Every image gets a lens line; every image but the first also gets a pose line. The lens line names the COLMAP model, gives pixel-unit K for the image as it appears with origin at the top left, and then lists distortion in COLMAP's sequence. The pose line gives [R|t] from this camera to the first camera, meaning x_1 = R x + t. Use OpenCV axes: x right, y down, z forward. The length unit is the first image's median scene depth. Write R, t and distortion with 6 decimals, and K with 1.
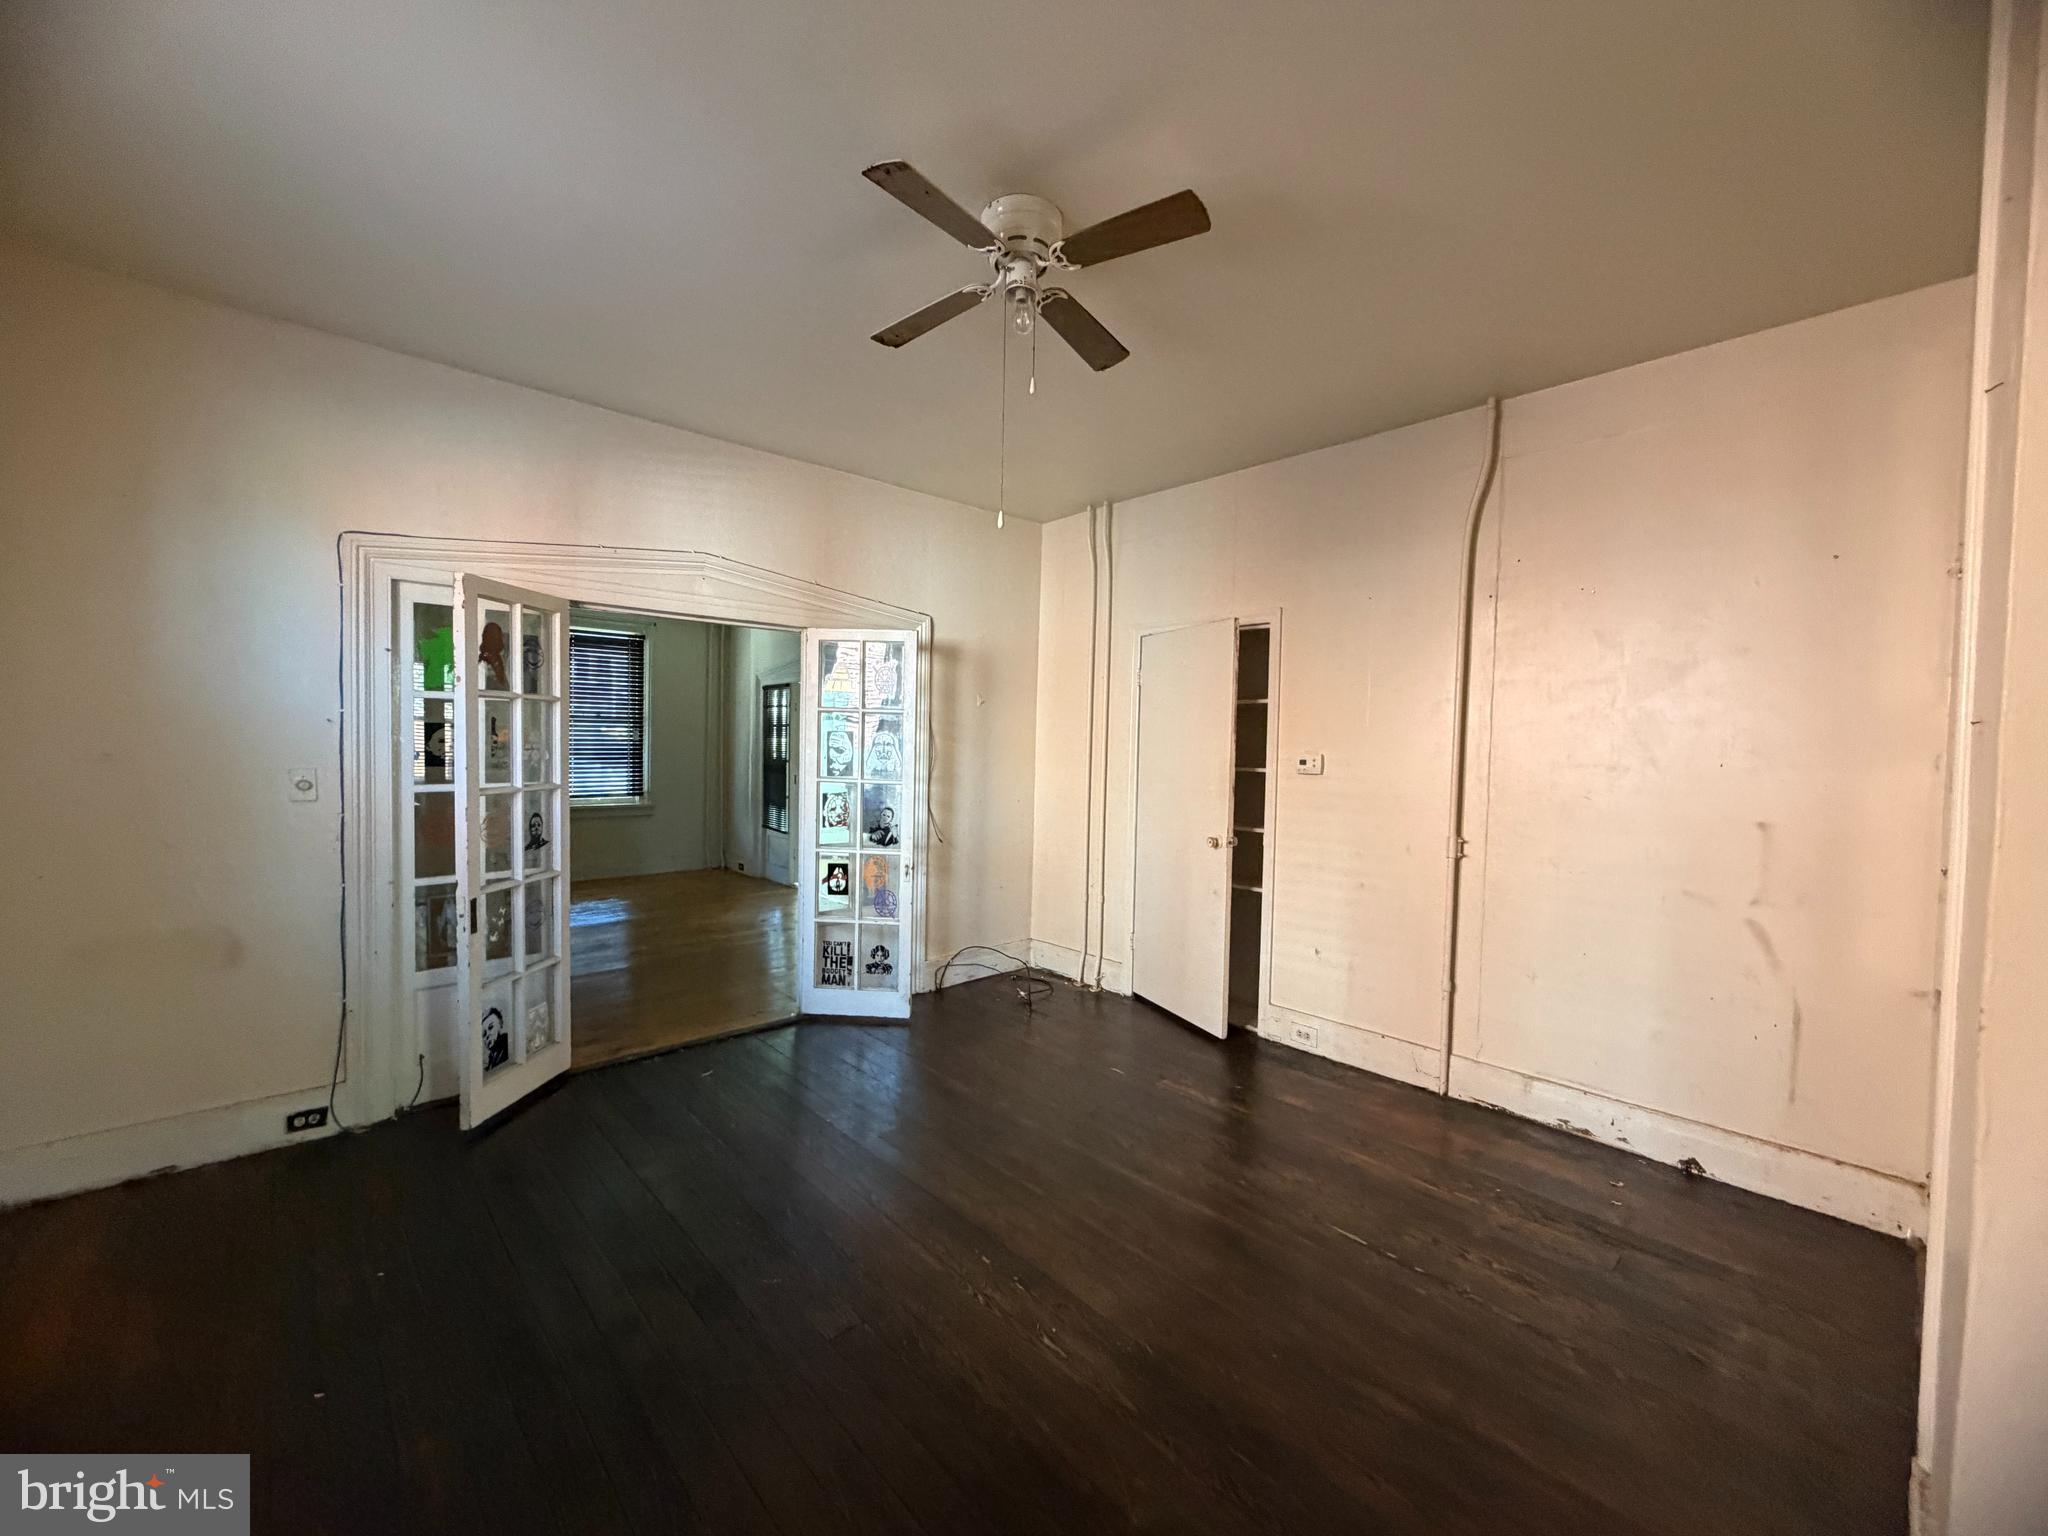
lens RADIAL K [[821.9, 0, 1019.7], [0, 821.9, 764.9], [0, 0, 1]] dist [-0.021557, -0.000190]
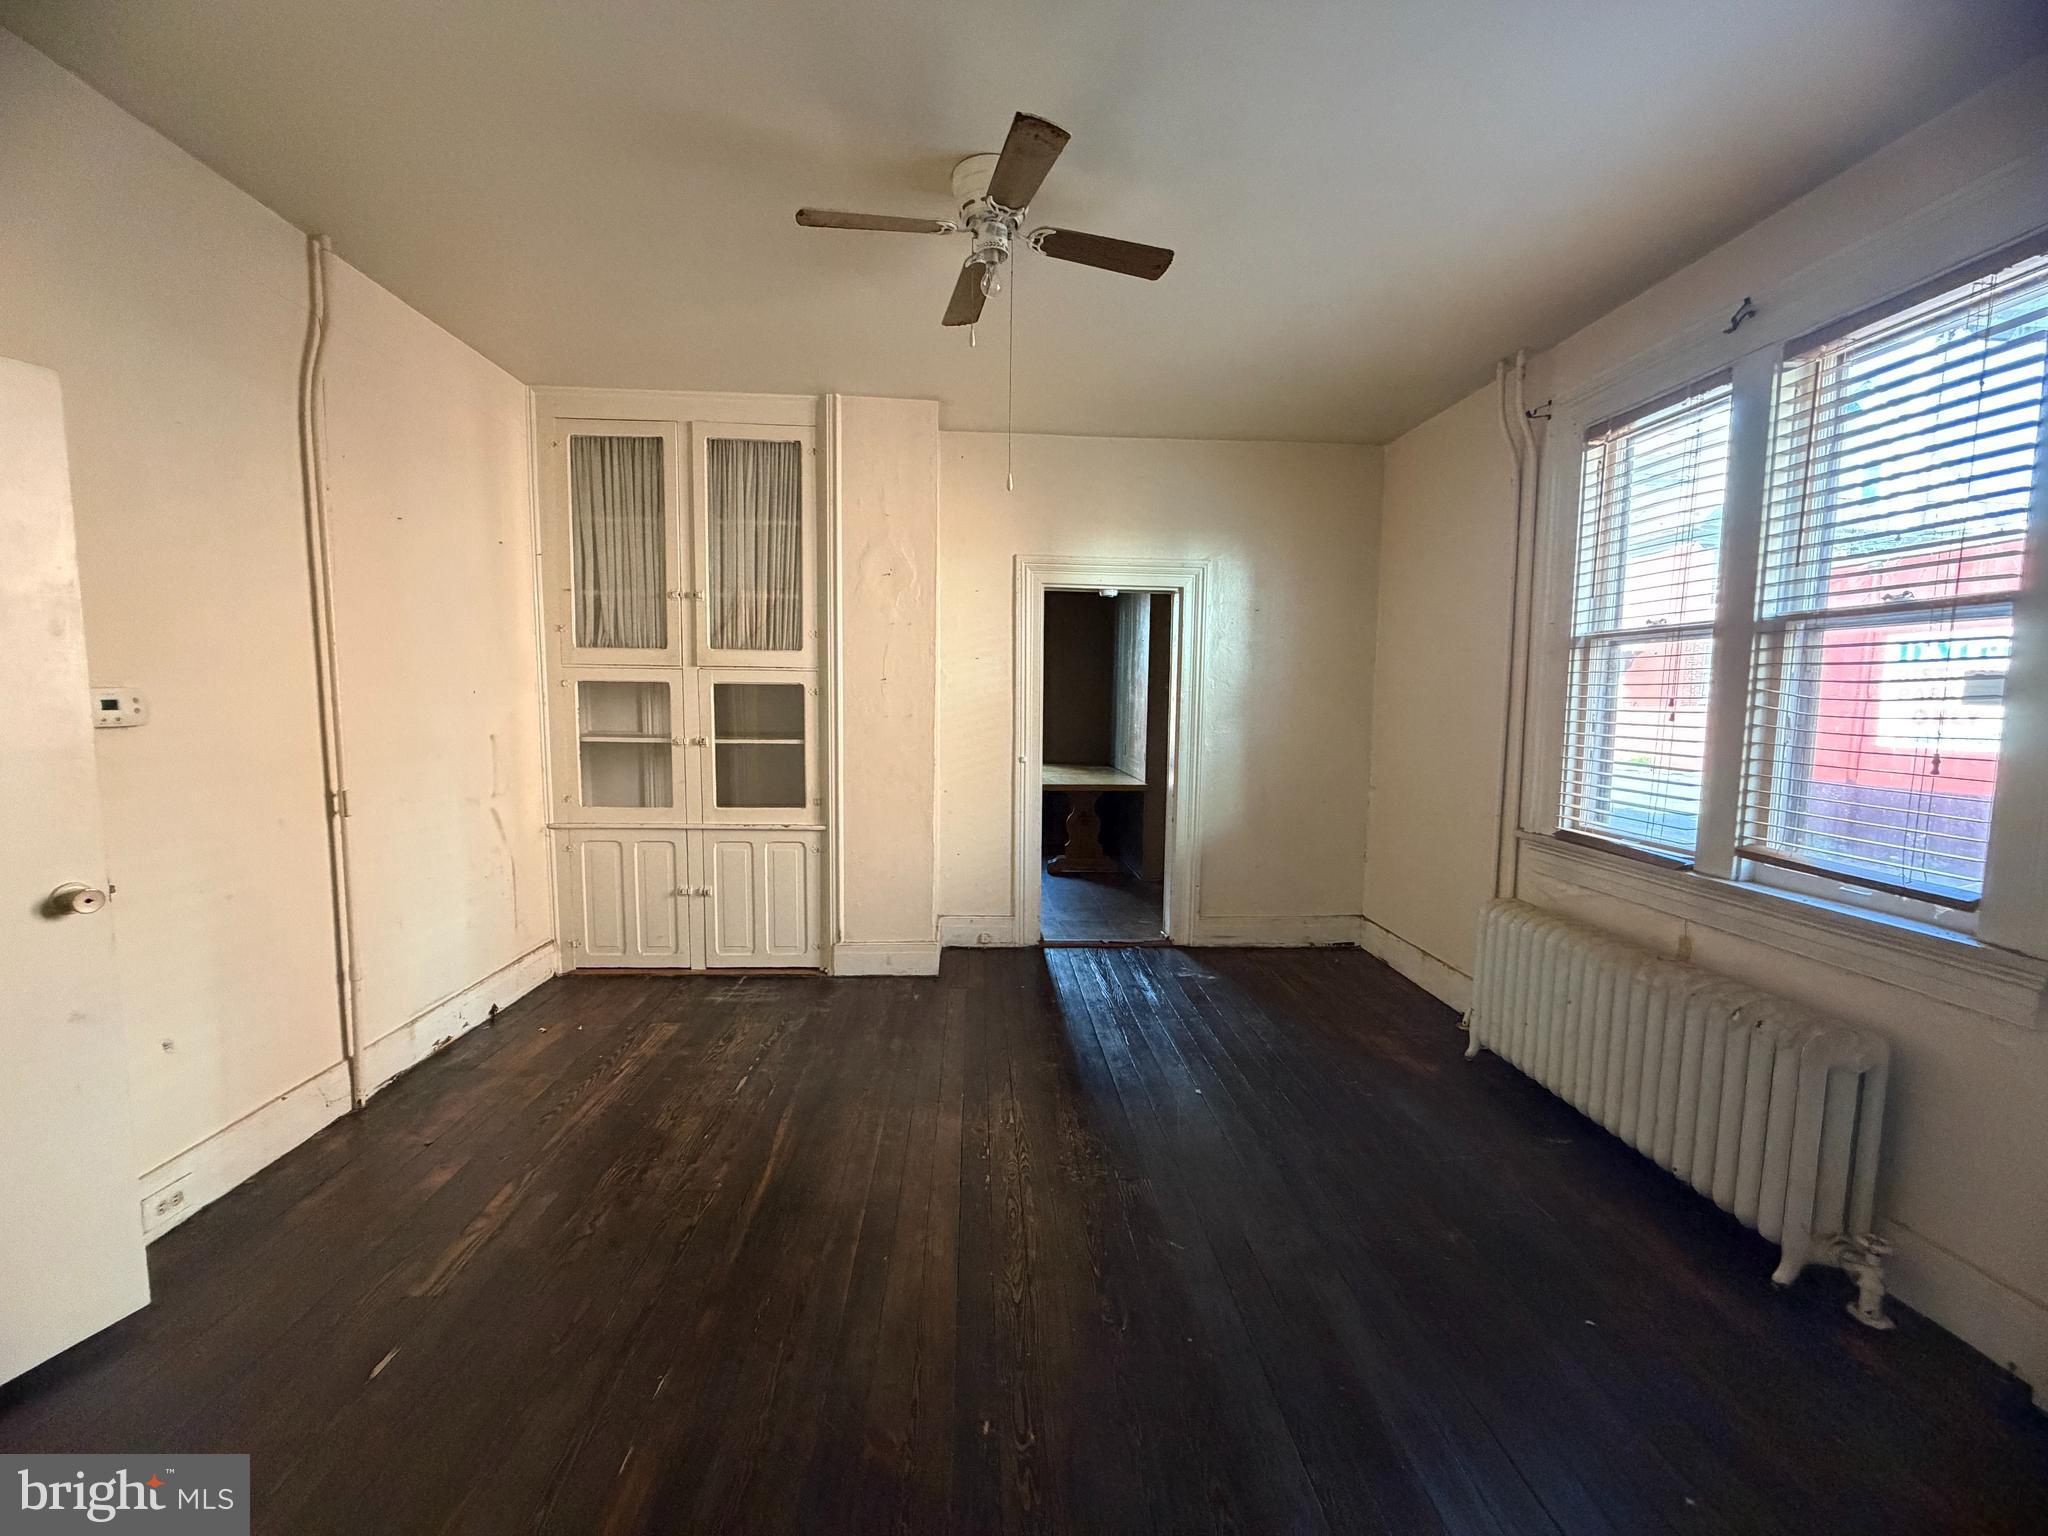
lens RADIAL K [[821.9, 0, 1020.4], [0, 821.9, 783.9], [0, 0, 1]] dist [-0.021557, -0.000190]
pose [[-0.785724, -0.100390, 0.610376, -0.552250], [-0.020139, 0.990371, 0.136964, -0.046440], [-0.618249, 0.095324, -0.780180, 1.428548]]
